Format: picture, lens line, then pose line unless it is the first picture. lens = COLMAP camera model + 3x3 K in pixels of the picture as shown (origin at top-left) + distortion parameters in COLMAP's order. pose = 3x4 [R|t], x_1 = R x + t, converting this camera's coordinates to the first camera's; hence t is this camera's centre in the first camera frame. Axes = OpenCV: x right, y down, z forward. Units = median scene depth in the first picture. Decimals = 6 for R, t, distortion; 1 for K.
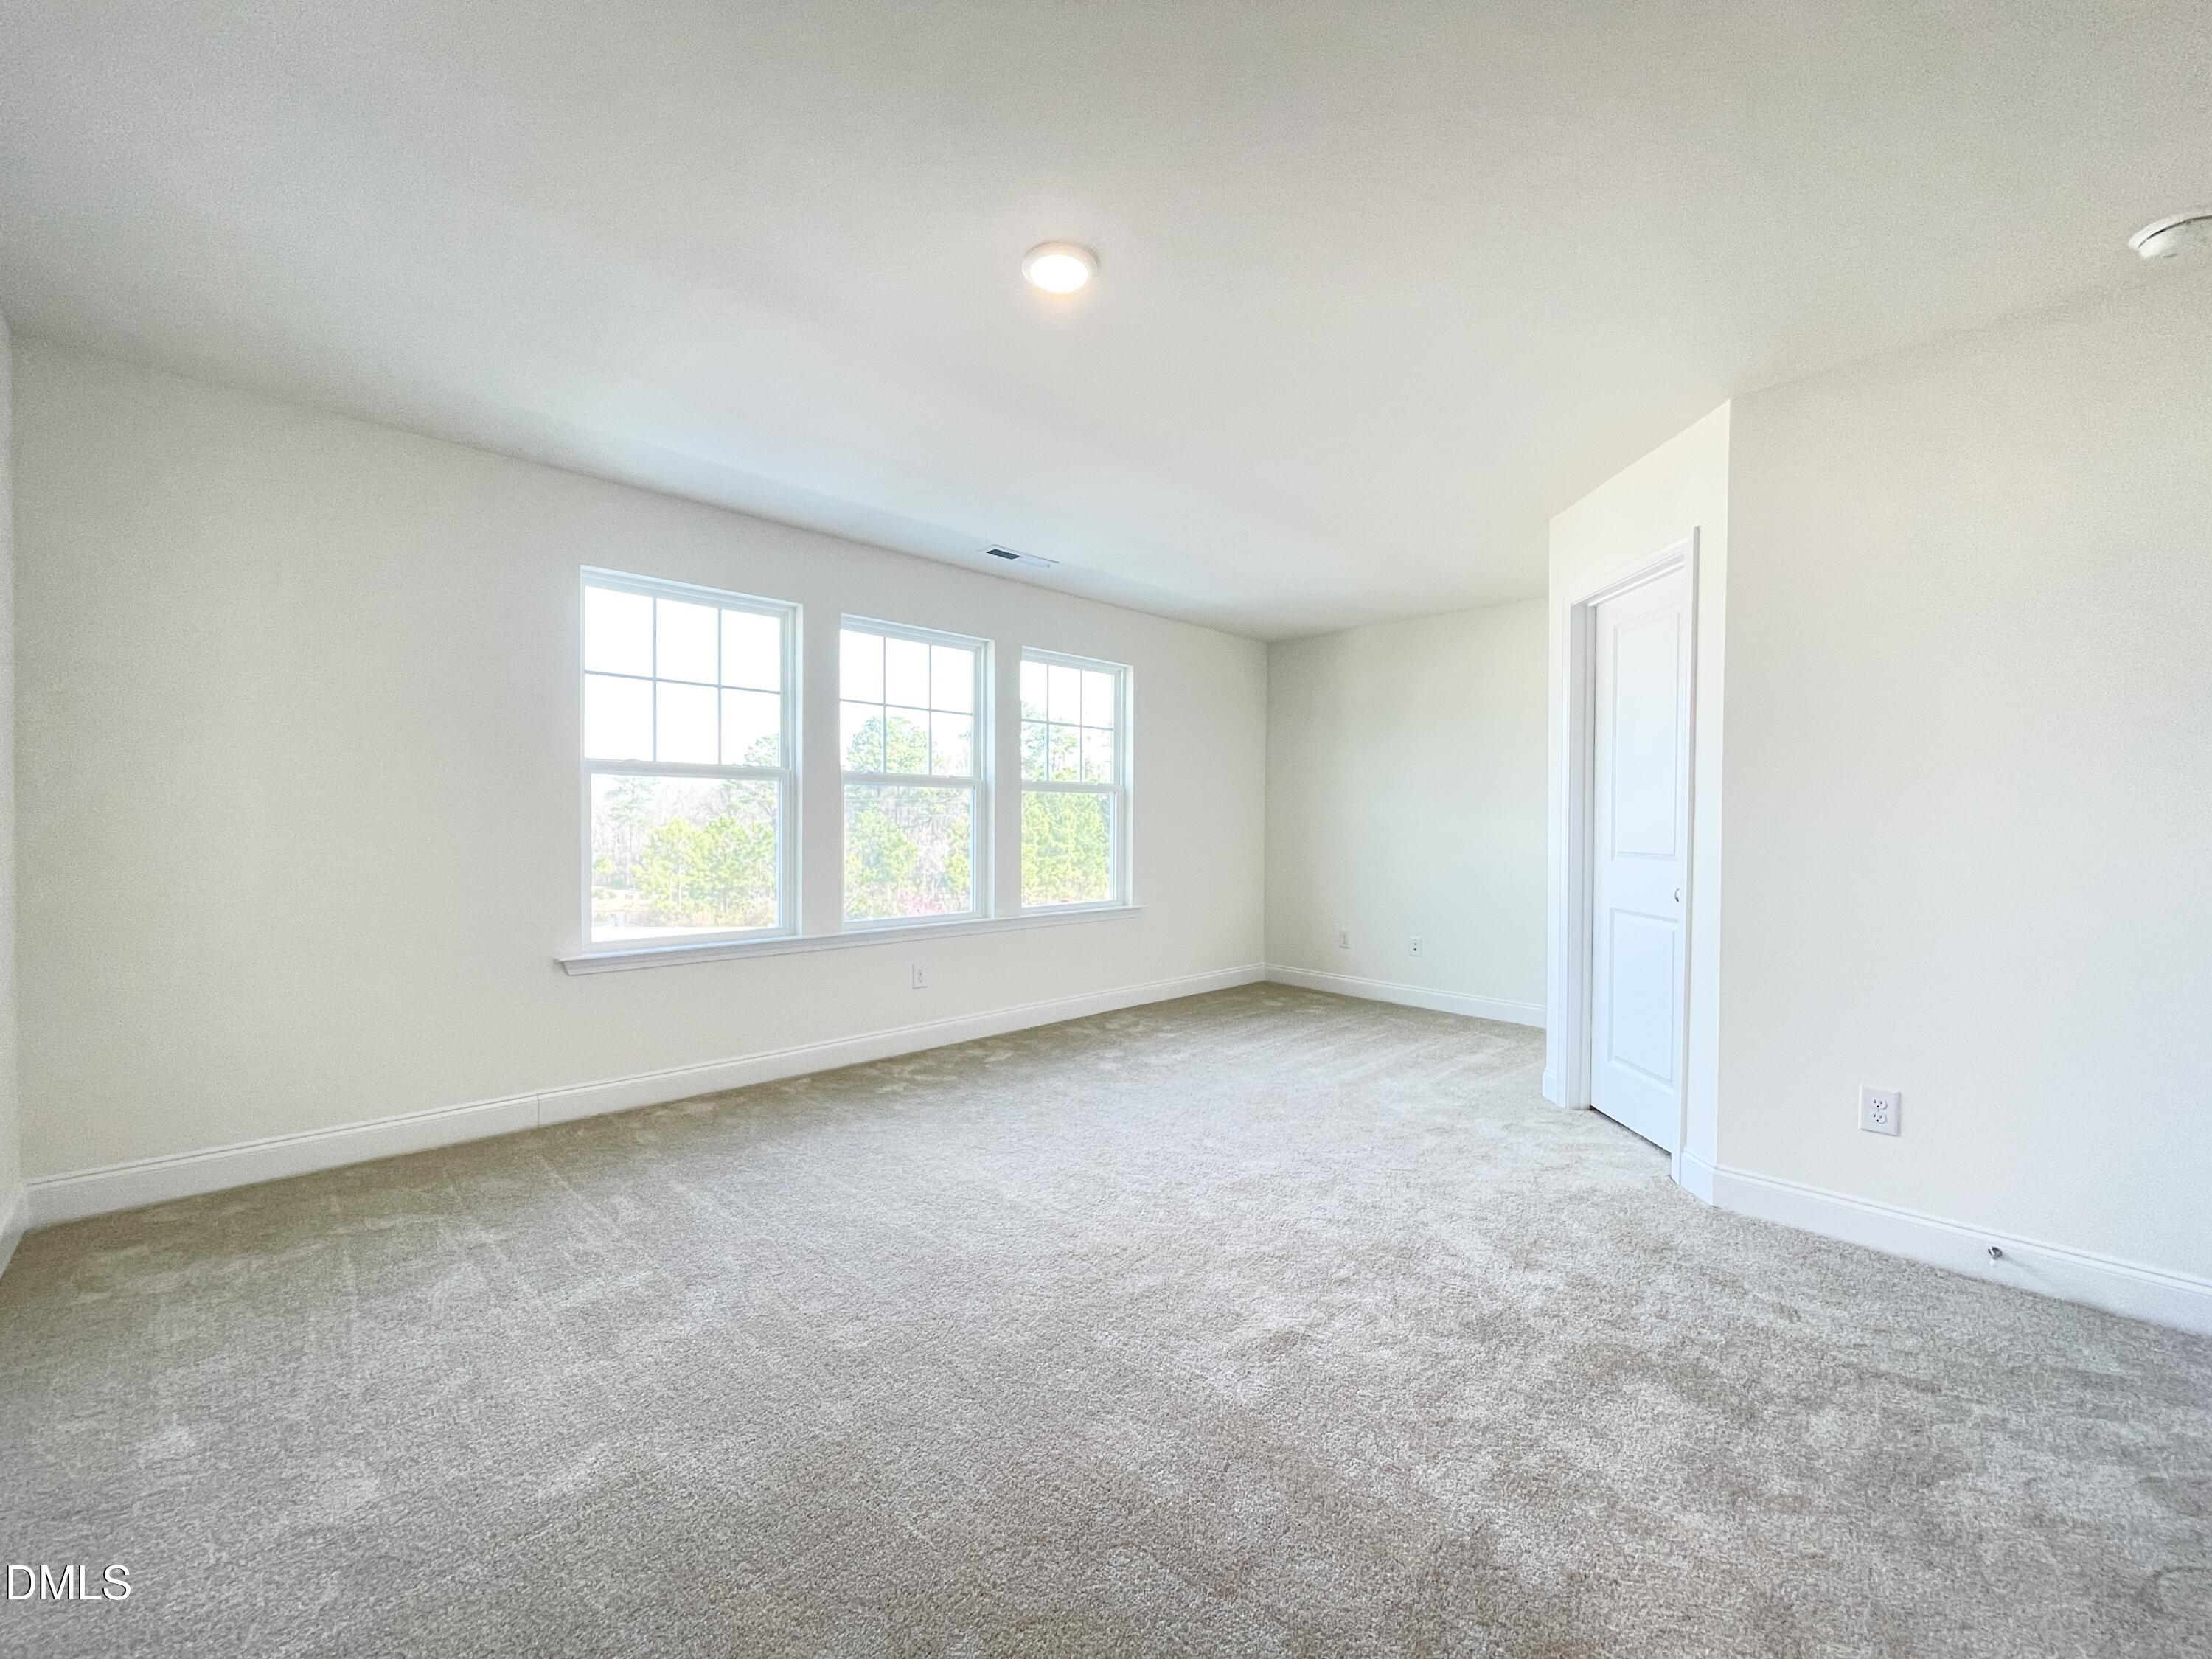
lens RADIAL K [[876.7, 0, 1055.2], [0, 876.7, 807.9], [0, 0, 1]] dist [-0.000998, -0.000039]
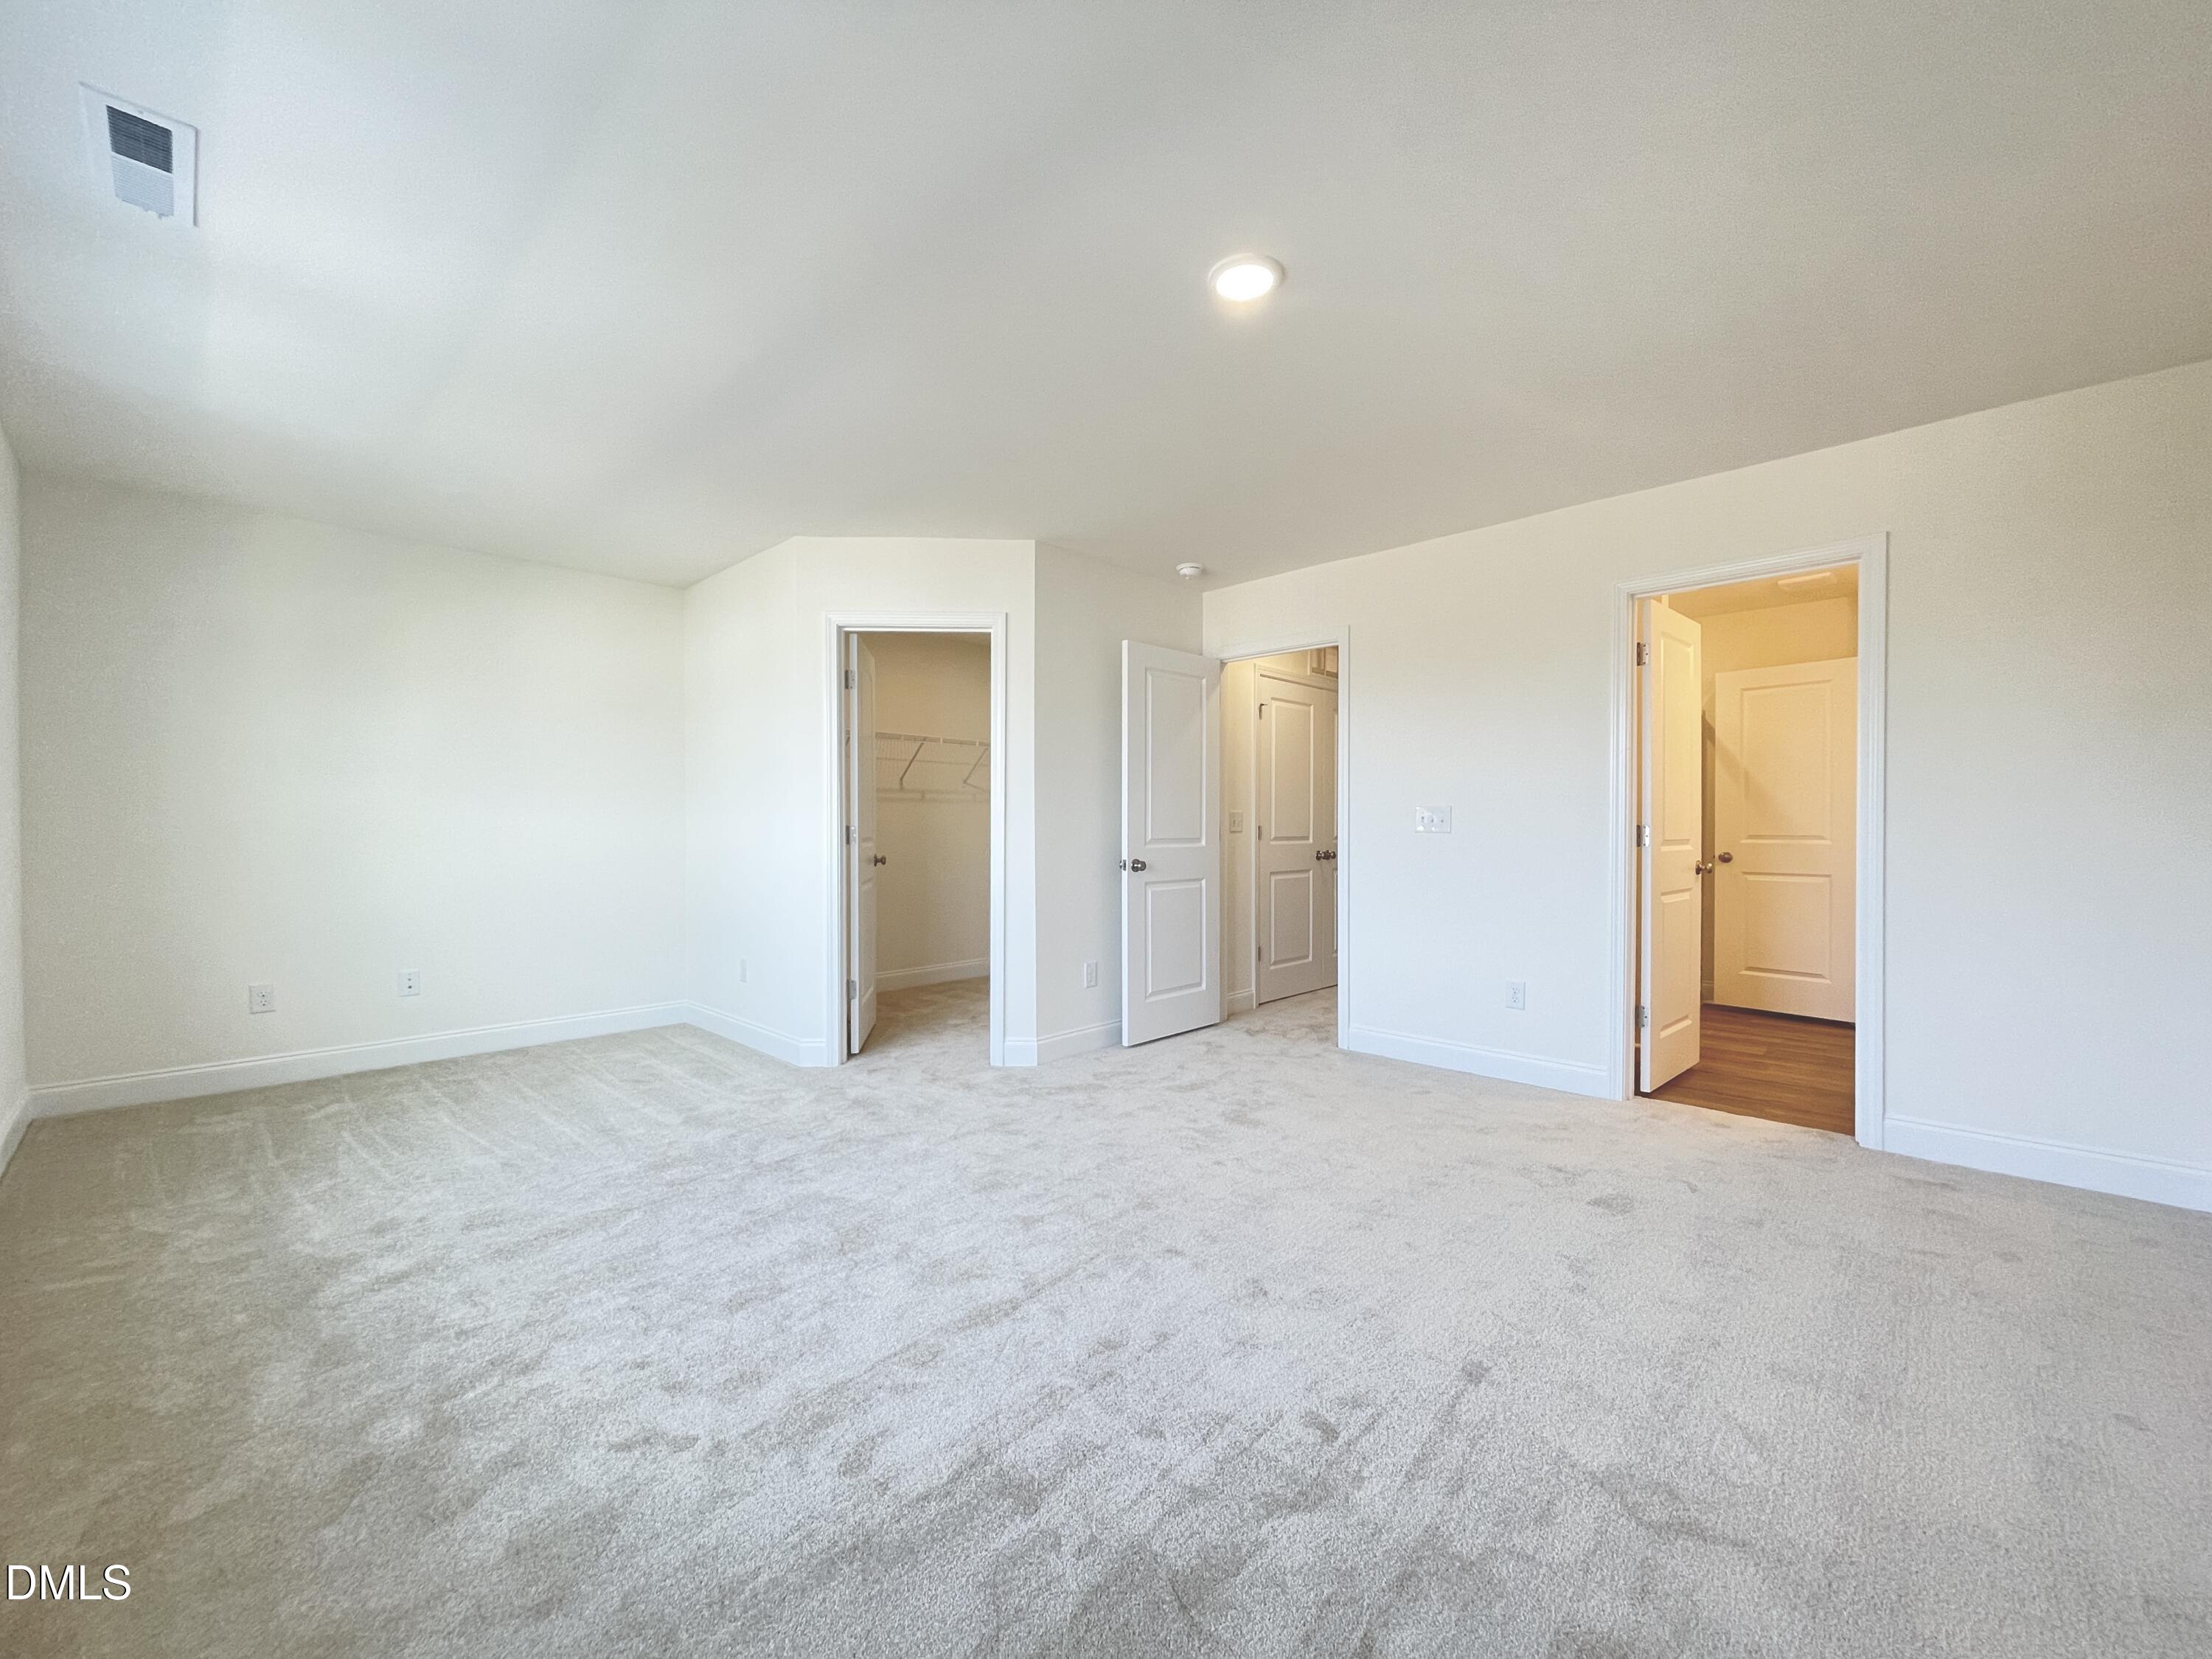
lens RADIAL K [[902.5, 0, 1106.0], [0, 902.5, 829.5], [0, 0, 1]] dist [0.000546, -0.000080]
pose [[-0.052710, -0.011486, 0.998544, -0.612656], [-0.013842, 0.999846, 0.010770, 0.016512], [-0.998514, -0.013254, -0.052861, 0.715696]]
